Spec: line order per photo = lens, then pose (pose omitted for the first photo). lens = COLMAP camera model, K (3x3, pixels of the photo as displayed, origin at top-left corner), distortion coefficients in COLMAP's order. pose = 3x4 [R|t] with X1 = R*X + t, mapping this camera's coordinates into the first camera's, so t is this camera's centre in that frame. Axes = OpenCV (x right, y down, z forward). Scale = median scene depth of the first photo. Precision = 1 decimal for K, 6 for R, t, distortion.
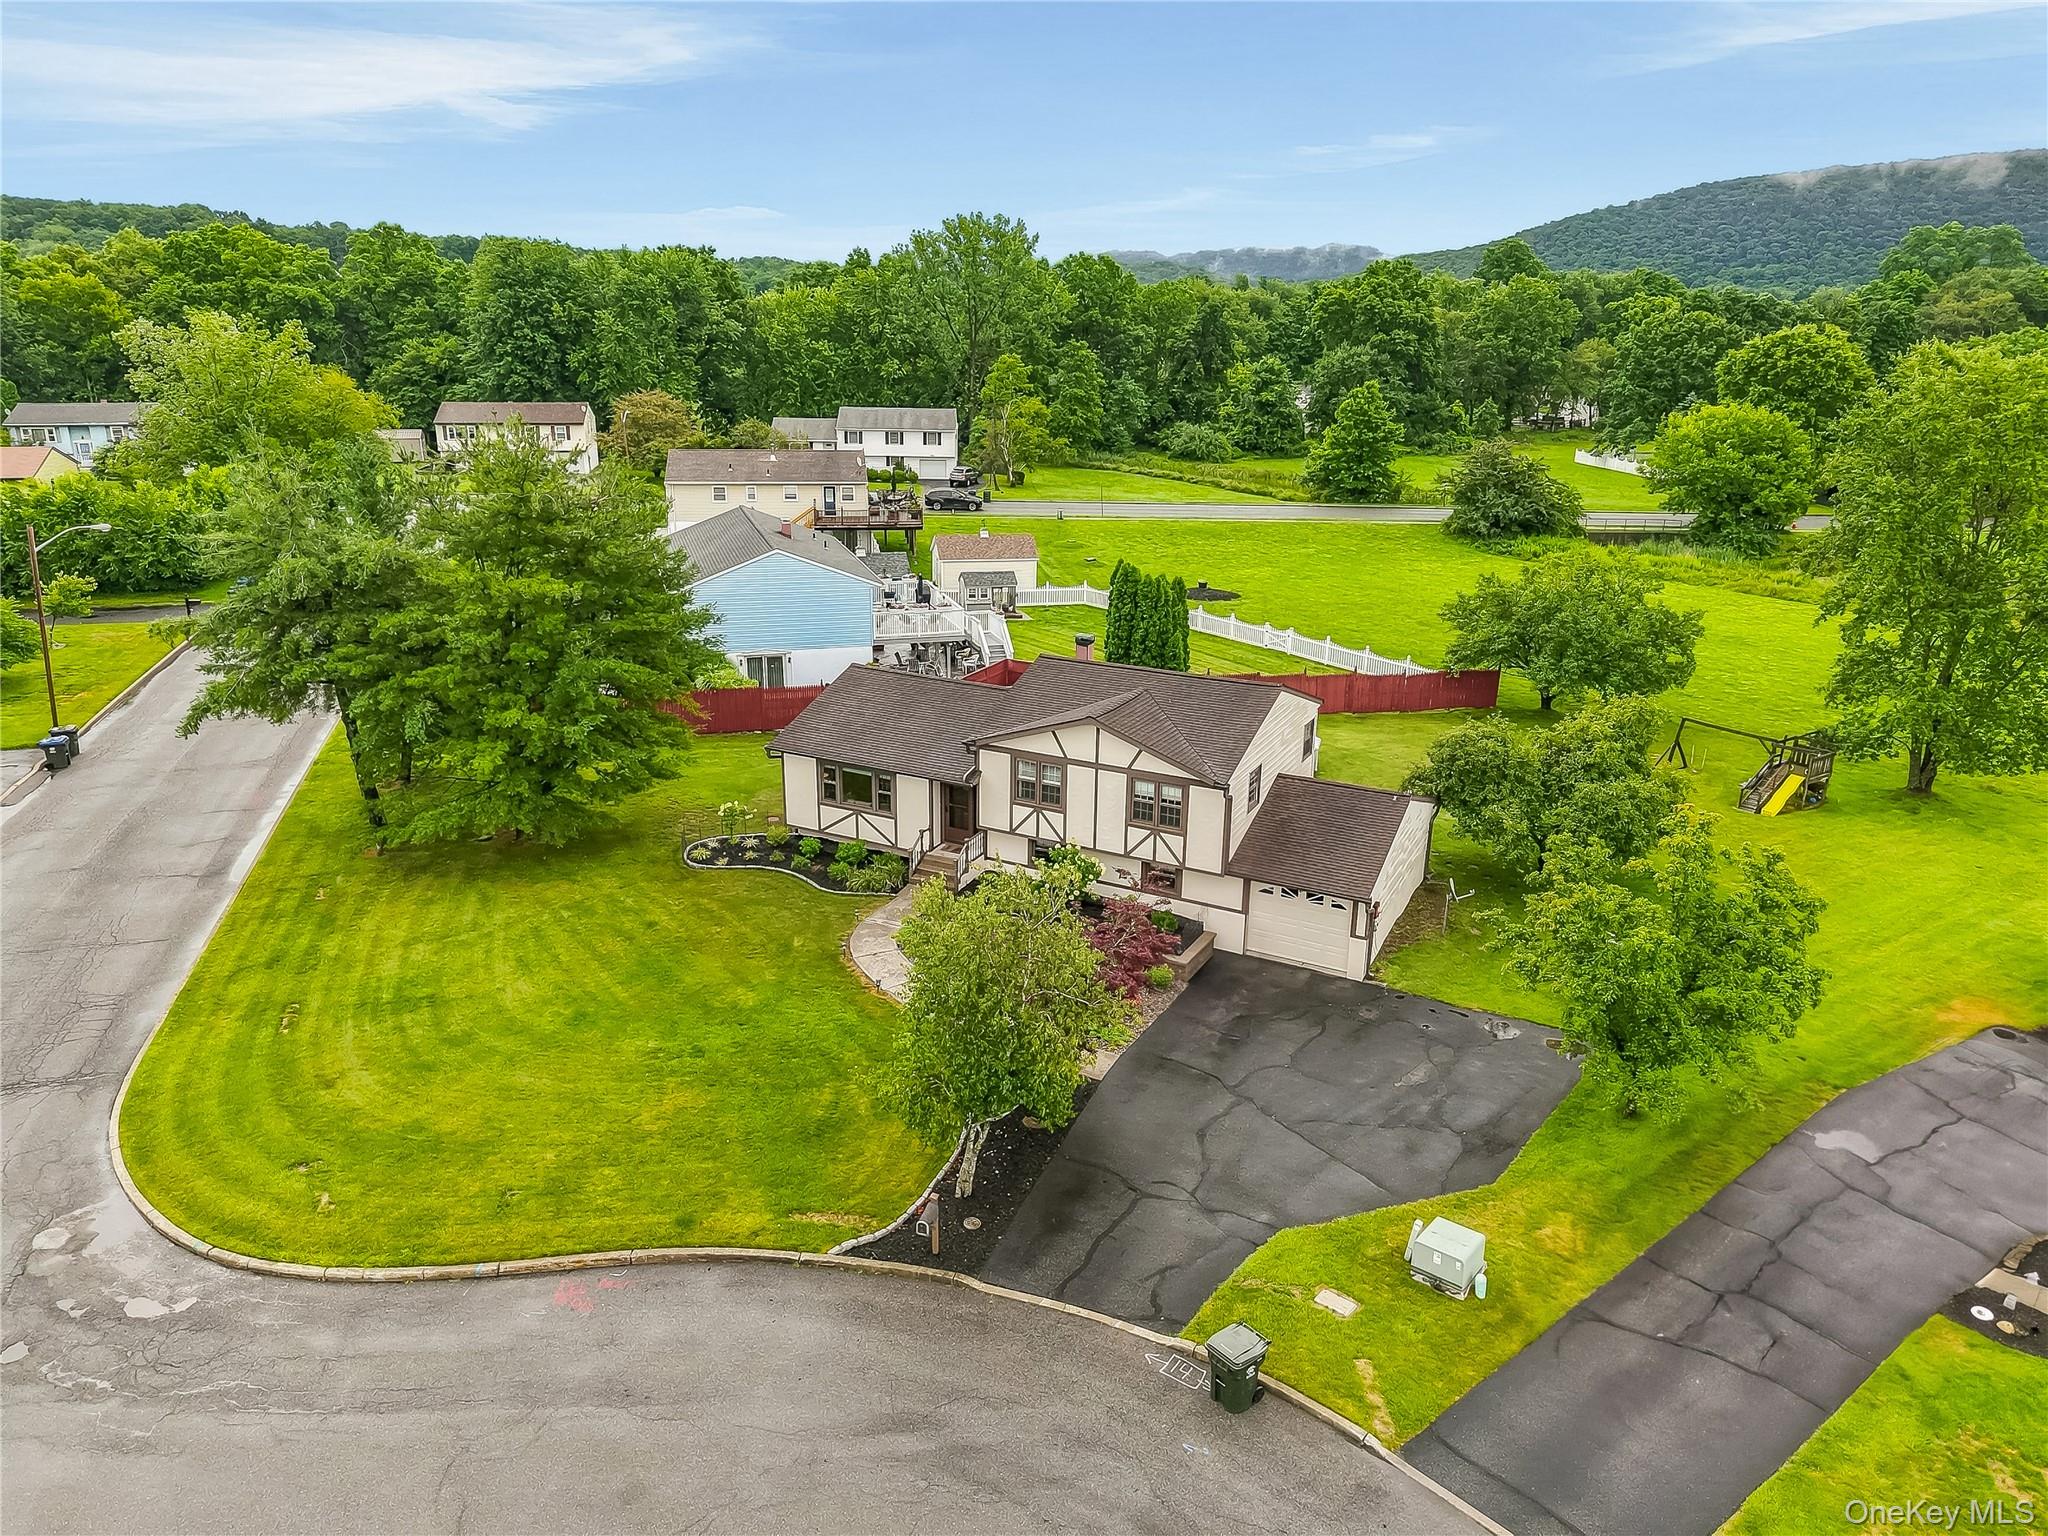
lens RADIAL K [[1360.6, 0, 1019.7], [0, 1360.6, 770.1], [0, 0, 1]] dist [0.019239, -0.014485]
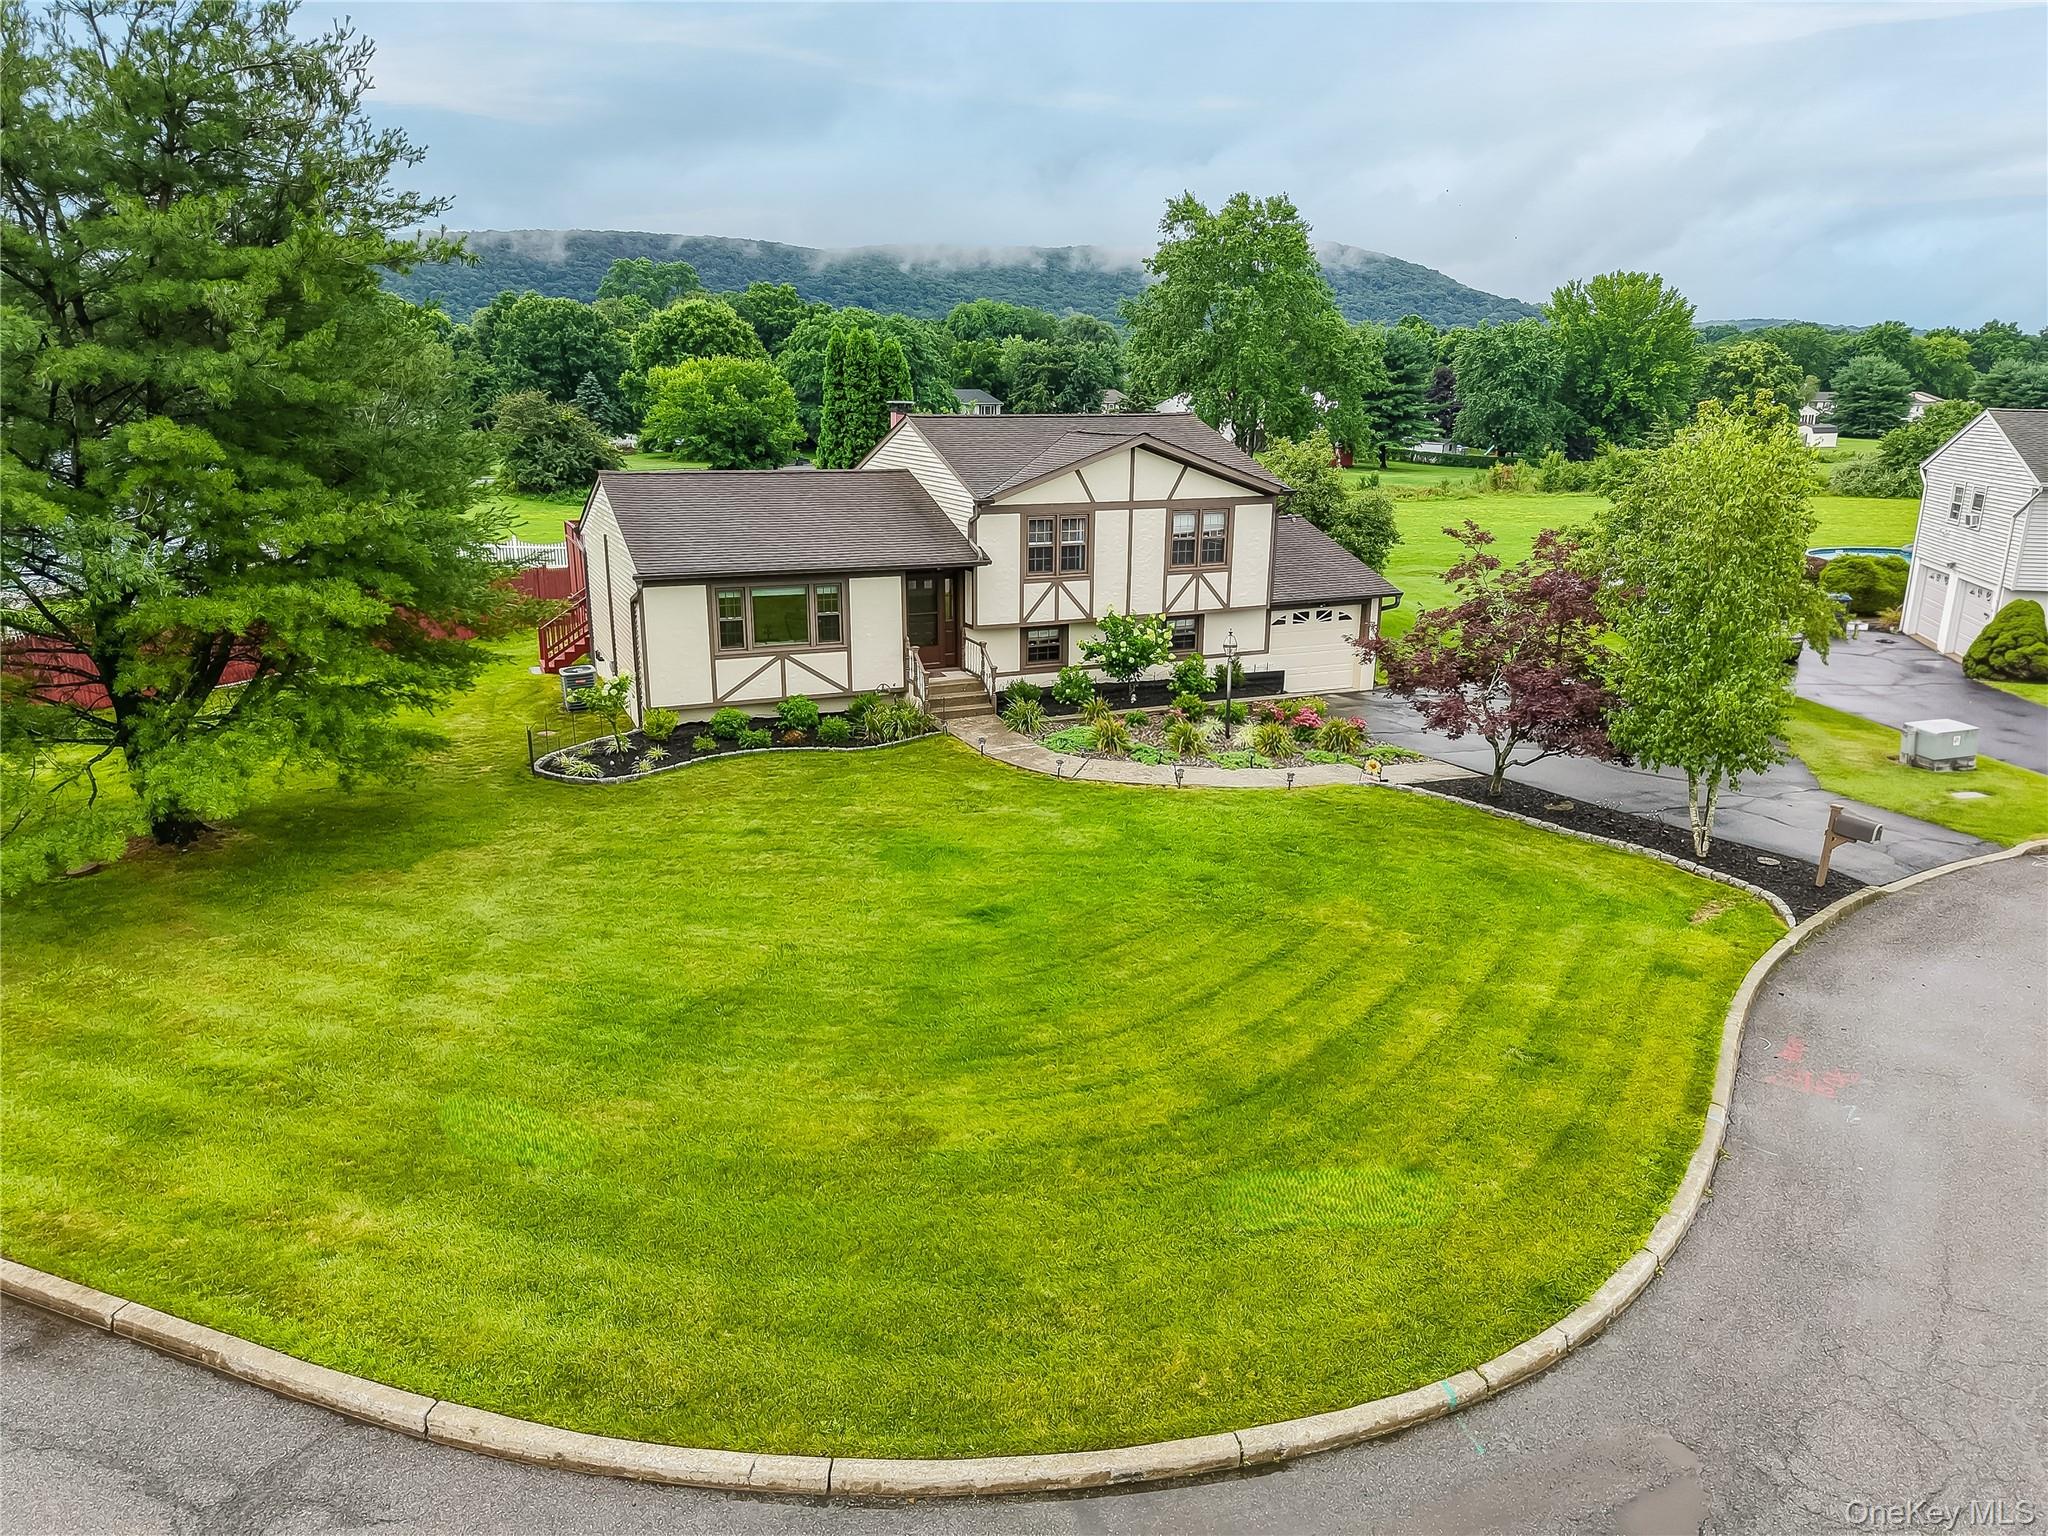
lens RADIAL K [[1360.6, 0, 1008.6], [0, 1360.6, 778.4], [0, 0, 1]] dist [0.019239, -0.014485]
pose [[0.625599, -0.223447, 0.747460, -0.623527], [0.249239, 0.965139, 0.079915, 0.069868], [-0.739260, 0.136301, 0.659482, 0.529821]]
